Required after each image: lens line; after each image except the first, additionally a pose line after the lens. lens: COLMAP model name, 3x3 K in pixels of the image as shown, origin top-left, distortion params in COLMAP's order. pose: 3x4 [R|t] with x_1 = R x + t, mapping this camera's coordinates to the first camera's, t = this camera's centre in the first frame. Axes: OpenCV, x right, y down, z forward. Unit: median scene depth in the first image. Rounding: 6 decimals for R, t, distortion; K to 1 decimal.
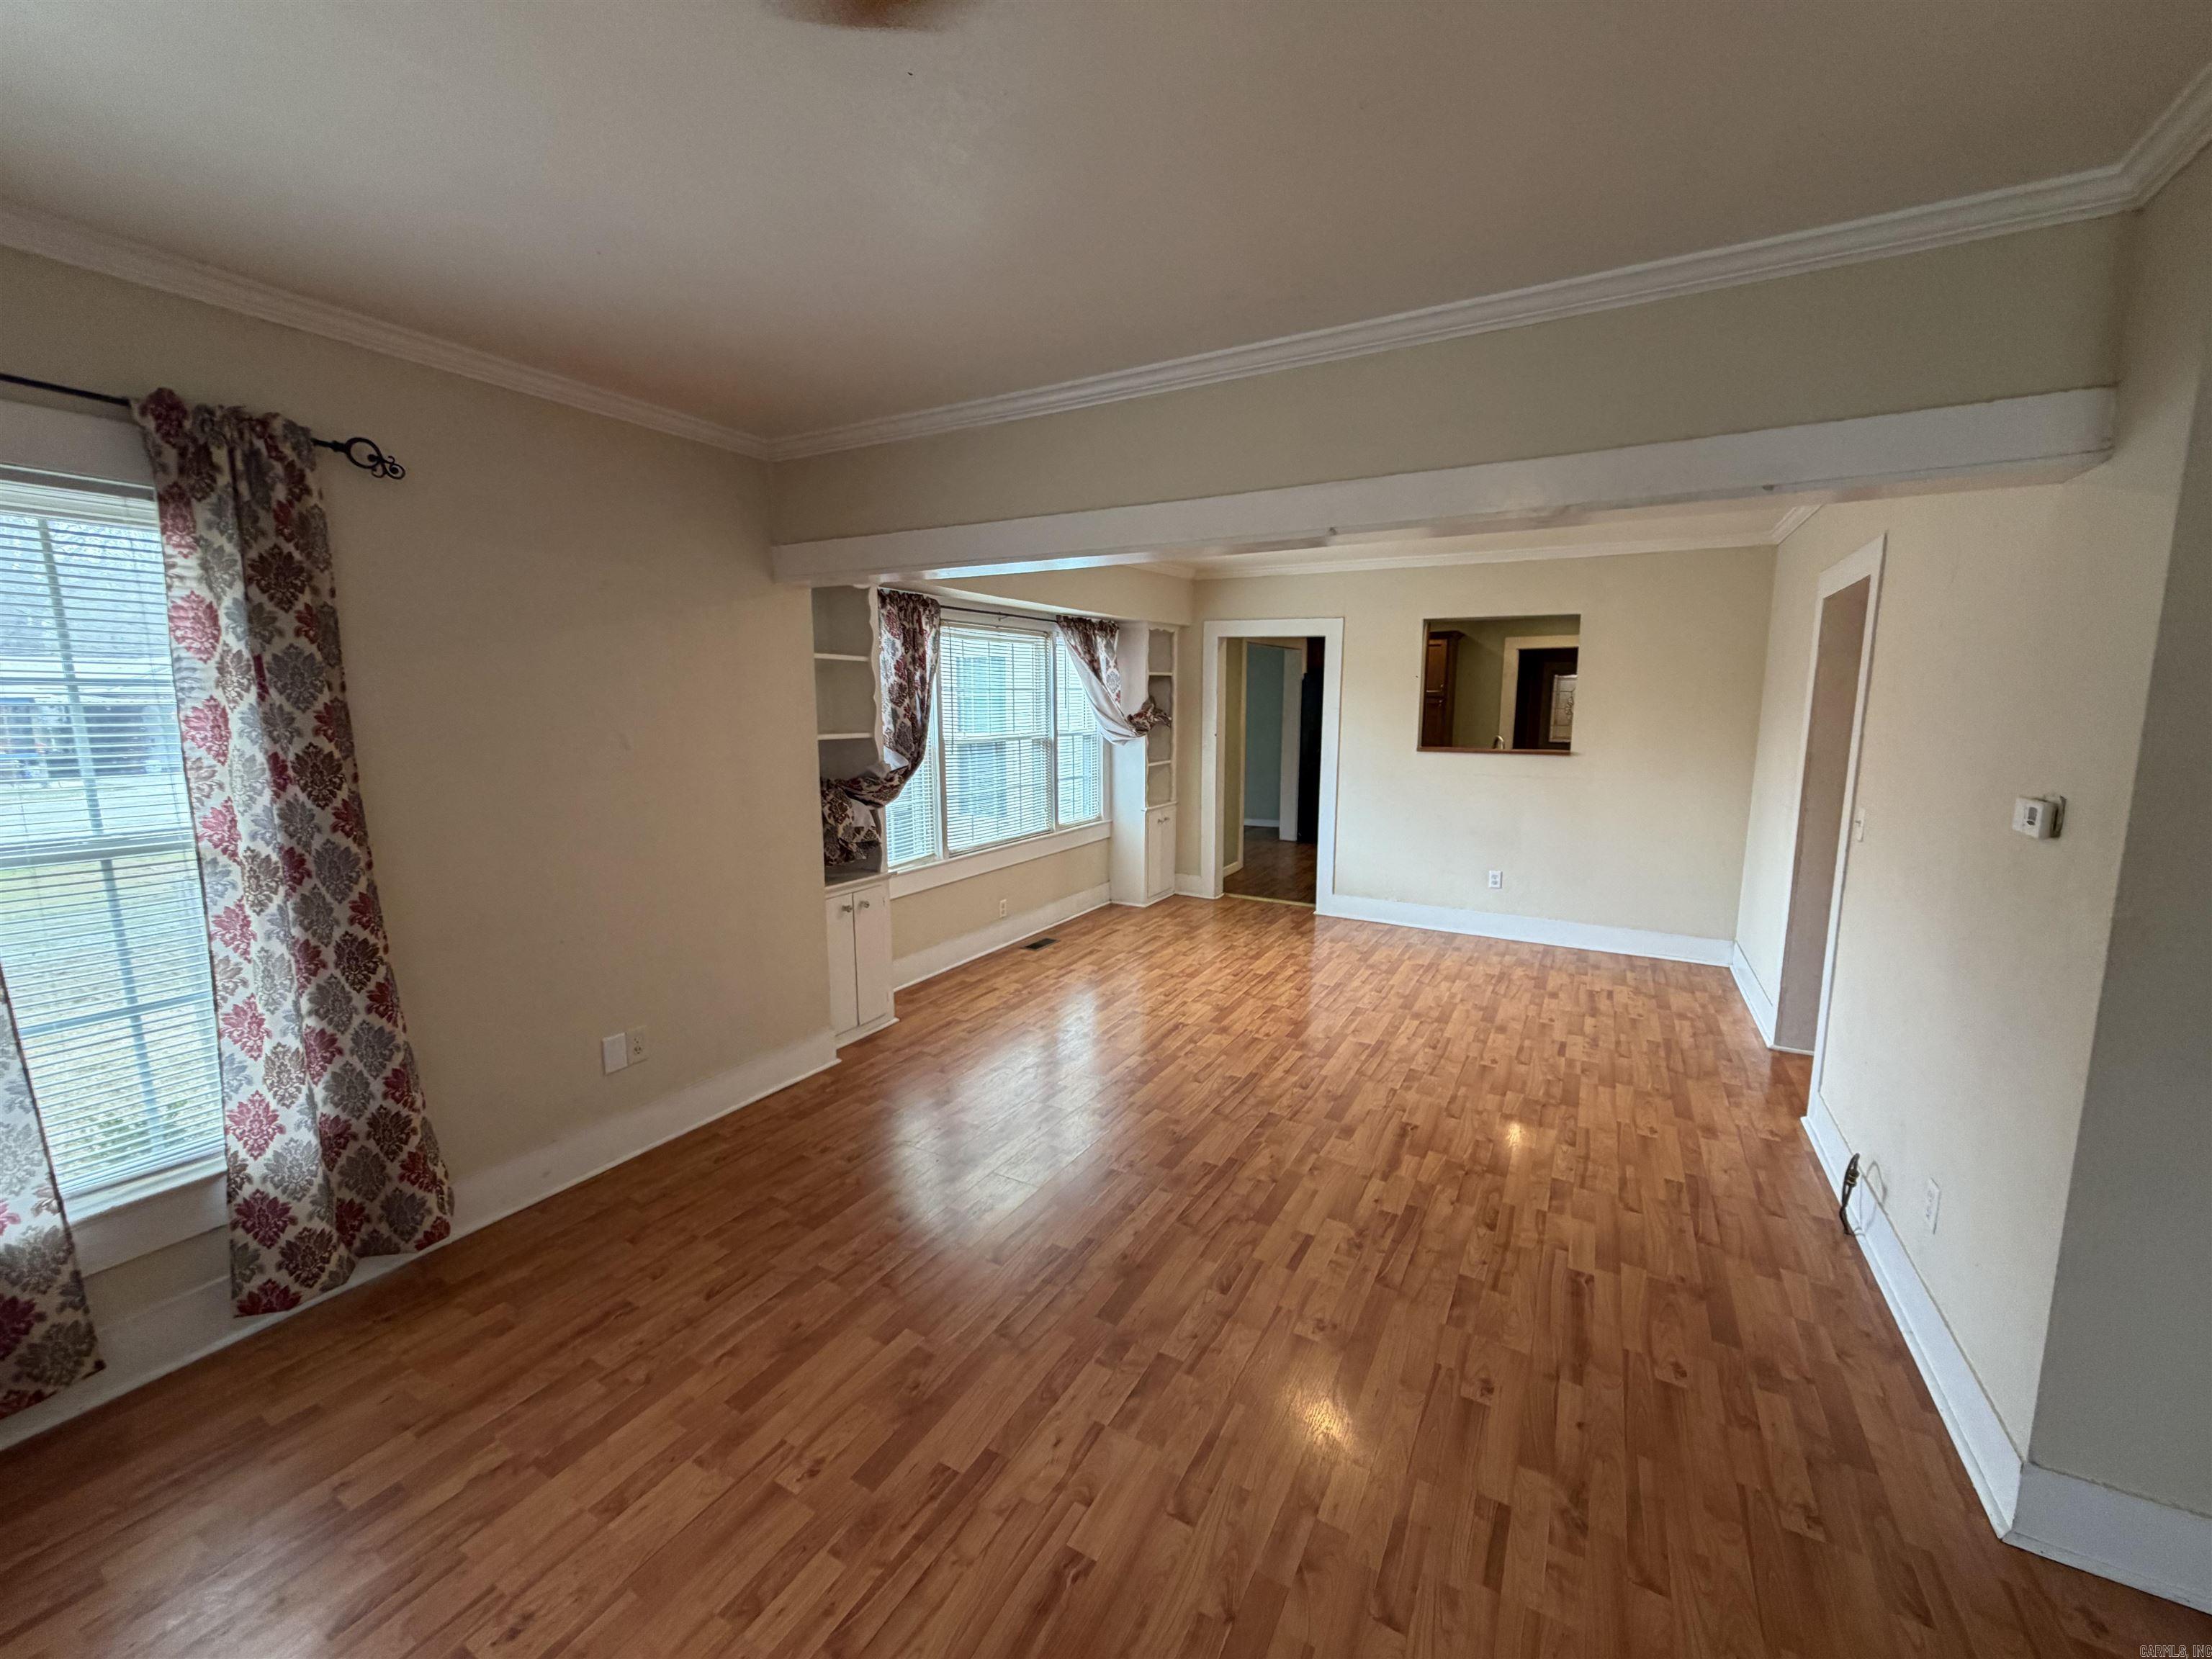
lens RADIAL K [[880.2, 0, 1101.4], [0, 880.2, 829.8], [0, 0, 1]] dist [-0.000614, -0.000374]
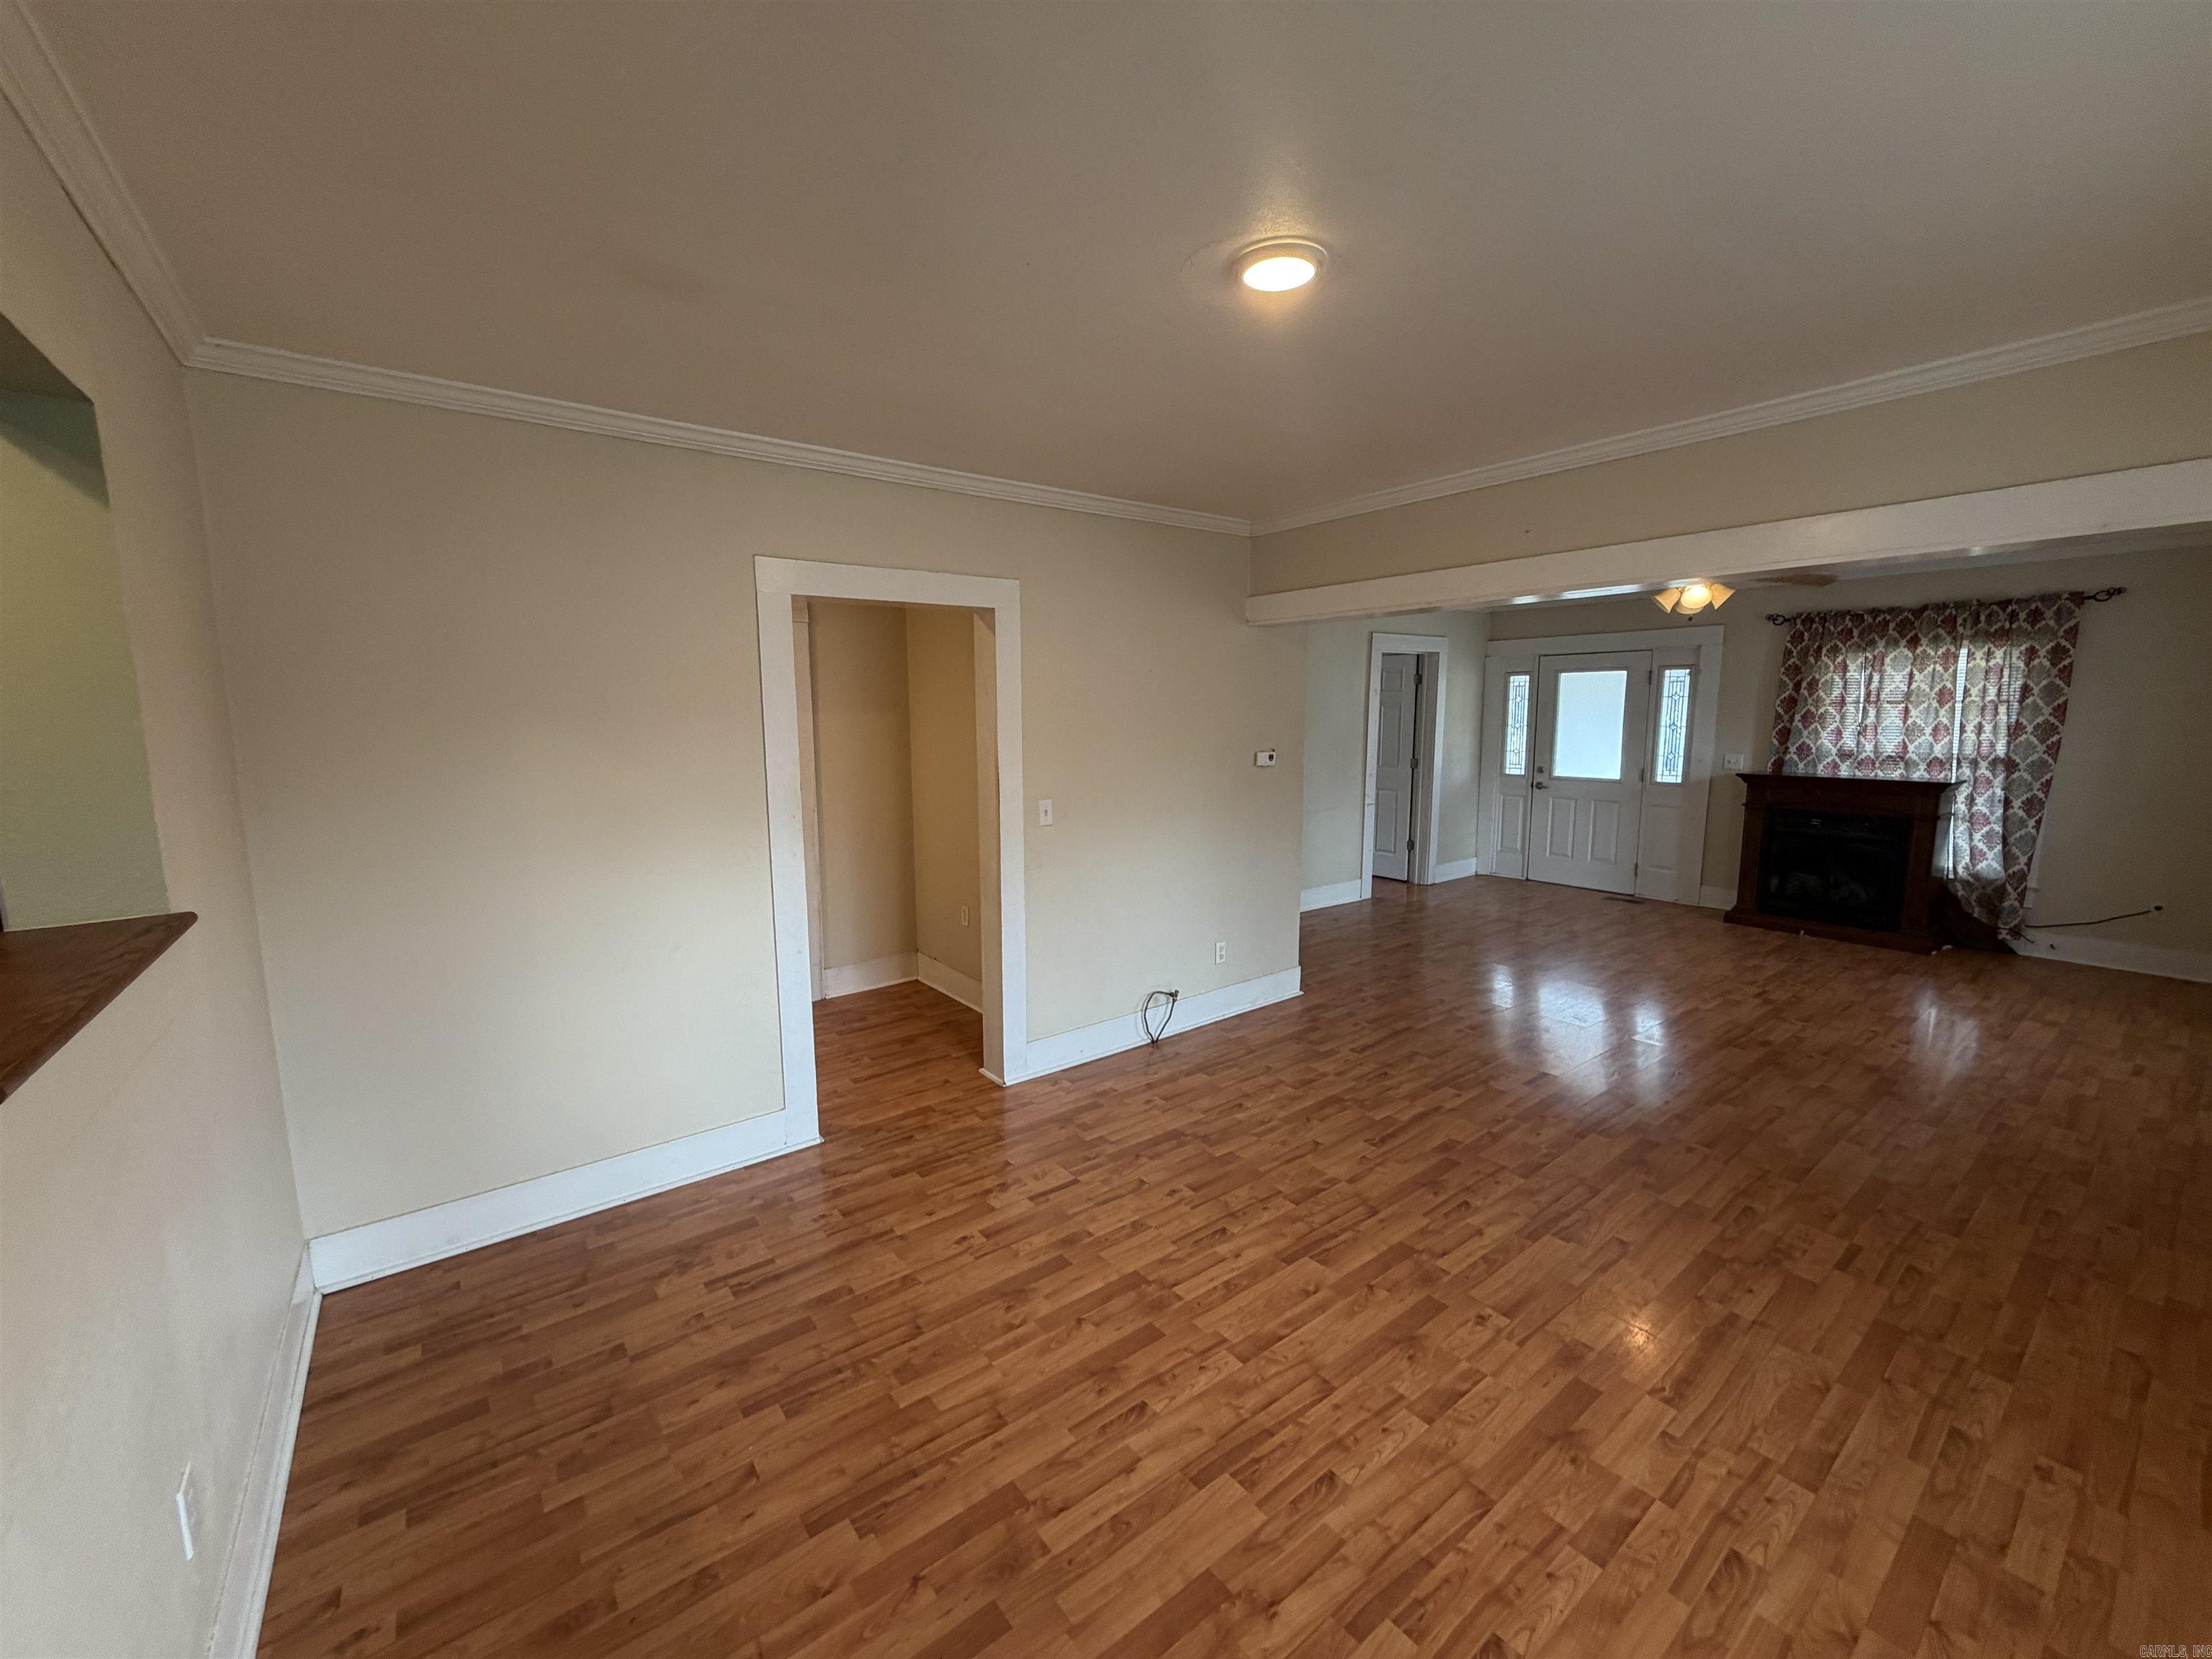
lens RADIAL K [[880.8, 0, 1100.2], [0, 880.8, 831.8], [0, 0, 1]] dist [-0.000474, 0.000273]
pose [[-0.920276, -0.047216, 0.388411, 0.212864], [0.063779, 0.961313, 0.267974, -0.230760], [-0.386037, 0.271382, -0.881662, 1.528275]]
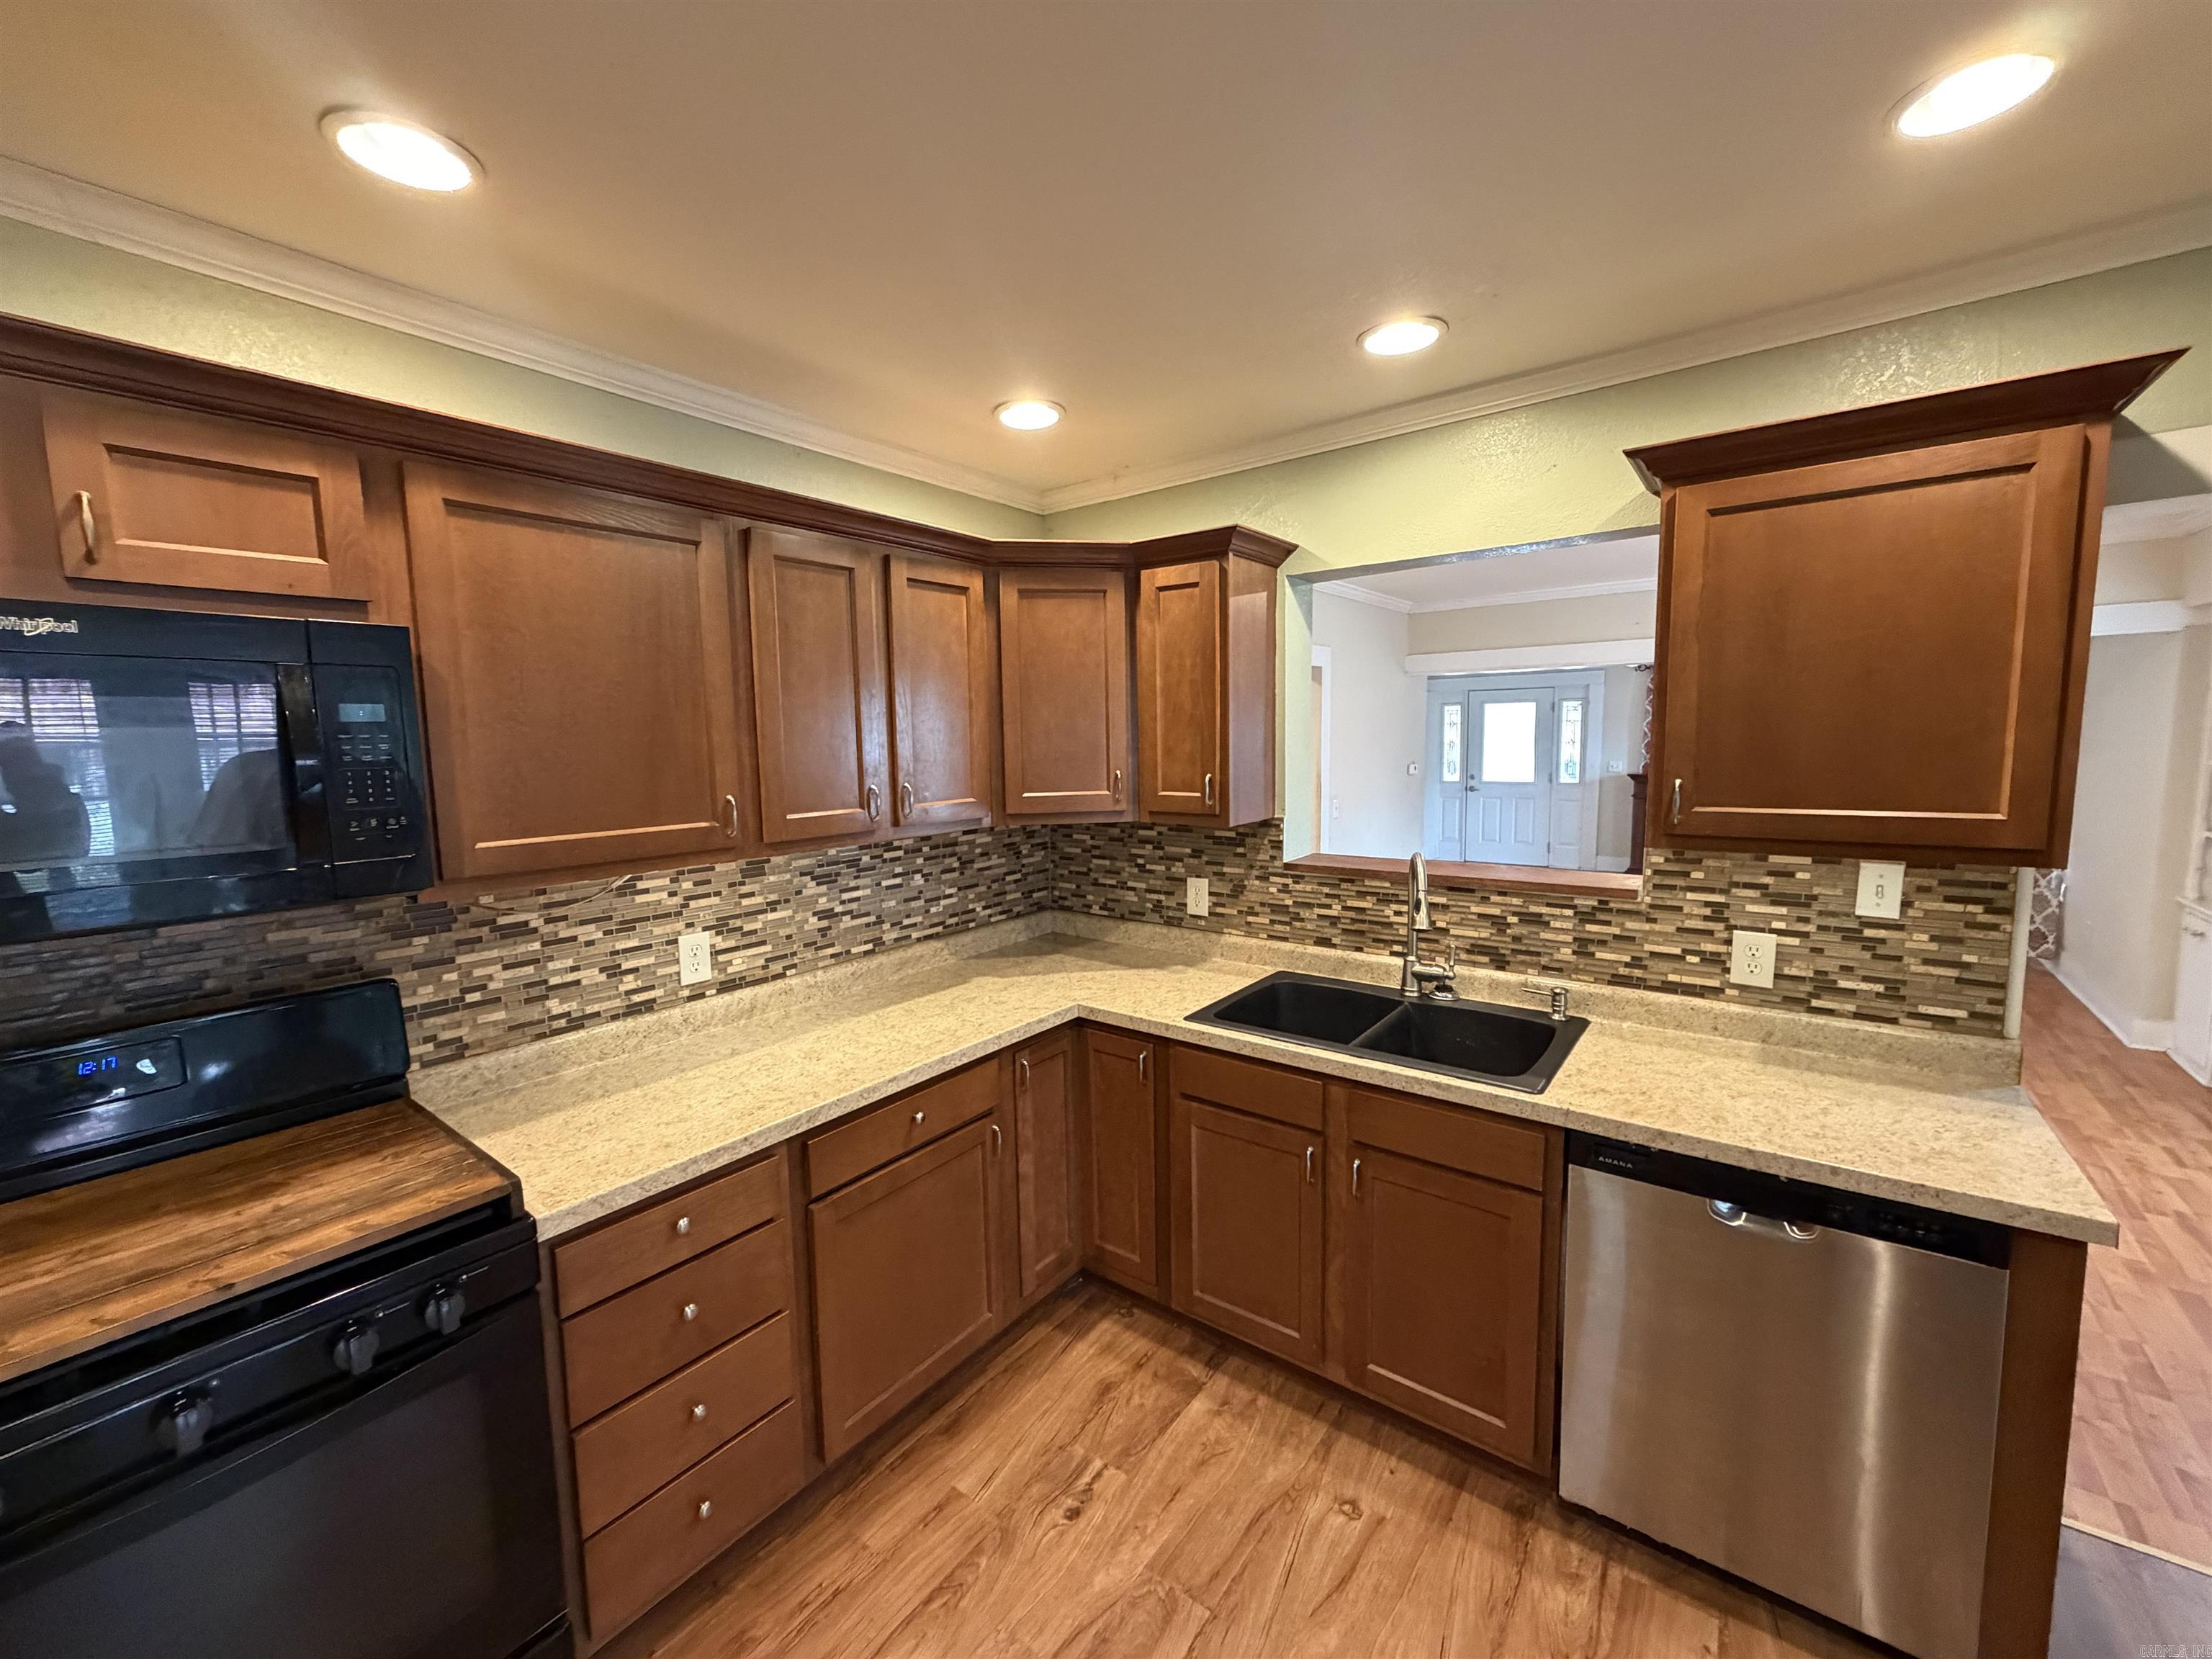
lens RADIAL K [[880.2, 0, 1101.4], [0, 880.2, 829.8], [0, 0, 1]] dist [-0.000614, -0.000374]
pose [[-0.990249, 0.005862, 0.139184, 0.789769], [0.041124, 0.966889, 0.251862, -0.320444], [-0.133099, 0.255130, -0.957702, 2.038092]]
